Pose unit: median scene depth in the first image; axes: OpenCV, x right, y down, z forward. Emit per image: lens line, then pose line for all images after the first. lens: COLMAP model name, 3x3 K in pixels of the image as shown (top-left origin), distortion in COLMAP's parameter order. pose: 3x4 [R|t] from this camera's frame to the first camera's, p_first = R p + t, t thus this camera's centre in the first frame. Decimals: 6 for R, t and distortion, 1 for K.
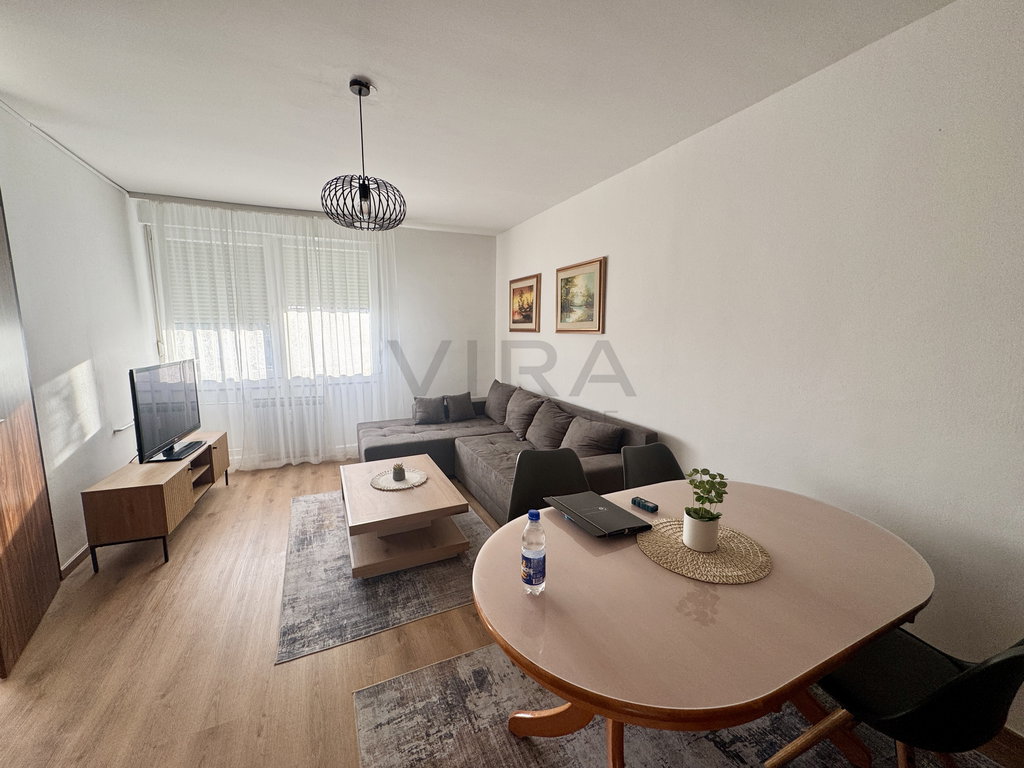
lens RADIAL K [[404.8, 0, 513.4], [0, 404.8, 383.4], [0, 0, 1]] dist [-0.012777, -0.000188]
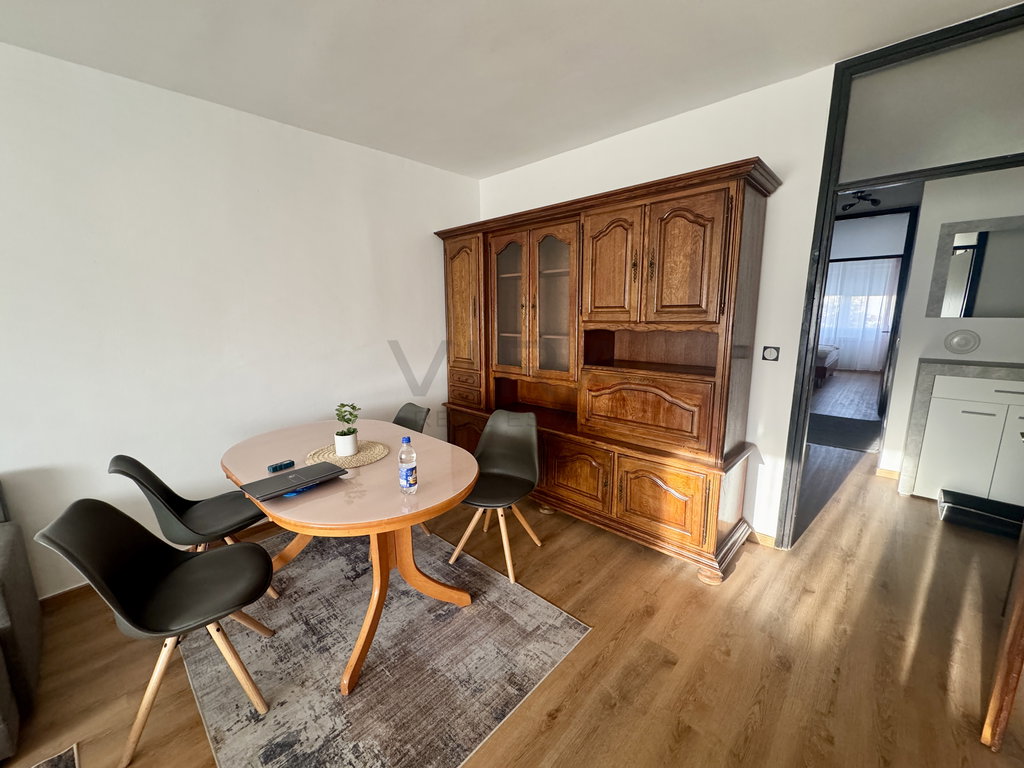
lens RADIAL K [[404.8, 0, 512.3], [0, 404.8, 381.8], [0, 0, 1]] dist [-0.012777, -0.000188]
pose [[-0.378499, -0.165515, 0.910683, -0.408854], [0.130392, 0.964536, 0.229496, -0.049171], [-0.916371, 0.205610, -0.343494, 0.325005]]
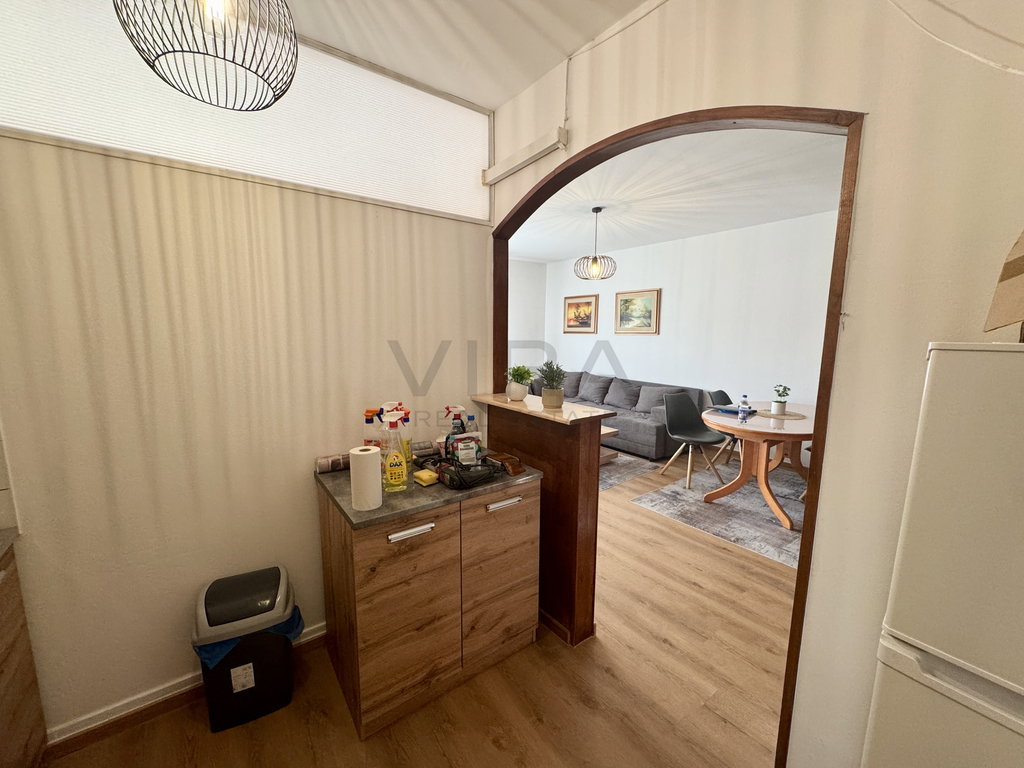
lens RADIAL K [[404.8, 0, 508.8], [0, 404.8, 387.0], [0, 0, 1]] dist [-0.012777, -0.000188]
pose [[0.978912, -0.027885, 0.202368, -0.656546], [0.026591, 0.999605, 0.009108, 0.053941], [-0.202542, -0.003535, 0.979267, -0.450859]]
